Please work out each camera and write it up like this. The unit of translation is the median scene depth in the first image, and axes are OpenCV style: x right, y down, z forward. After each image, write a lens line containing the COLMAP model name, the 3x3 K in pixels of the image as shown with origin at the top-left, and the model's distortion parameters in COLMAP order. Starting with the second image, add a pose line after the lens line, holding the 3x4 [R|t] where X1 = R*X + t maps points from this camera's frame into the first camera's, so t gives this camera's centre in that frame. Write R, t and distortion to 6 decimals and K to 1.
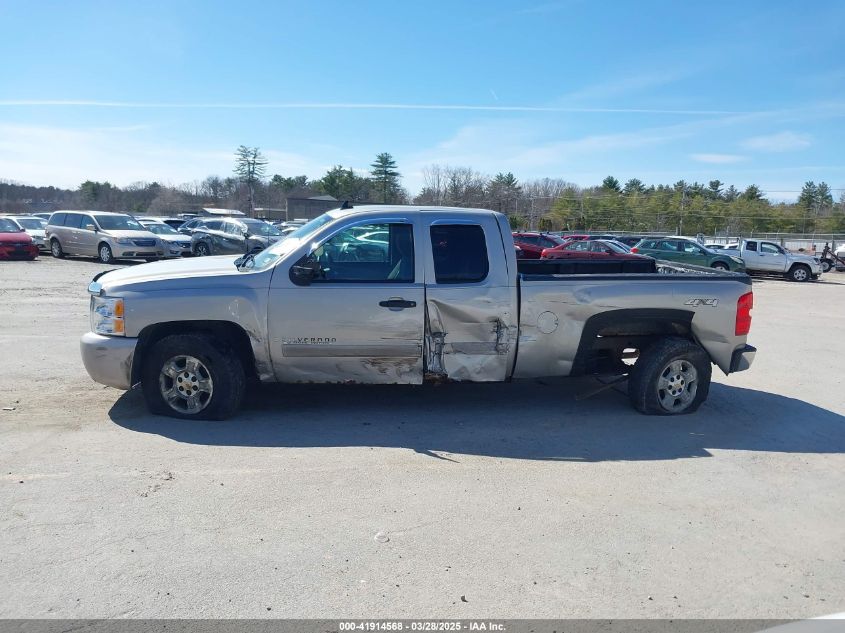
lens RADIAL K [[631.4, 0, 422.5], [0, 631.4, 316.5], [0, 0, 1]] dist [0.133871, -0.197182]
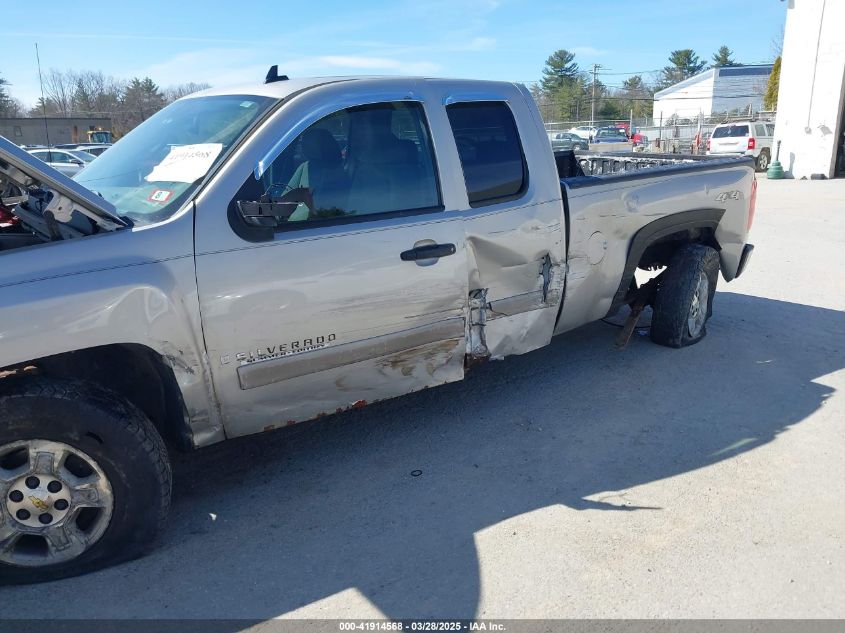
lens RADIAL K [[655.4, 0, 422.5], [0, 655.4, 316.5], [0, 0, 1]] dist [0.040559, -0.004154]
pose [[0.886475, -0.177811, 0.427252, -0.293731], [0.122066, 0.980385, 0.154745, -0.052810], [-0.446387, -0.085025, 0.890792, 0.472635]]
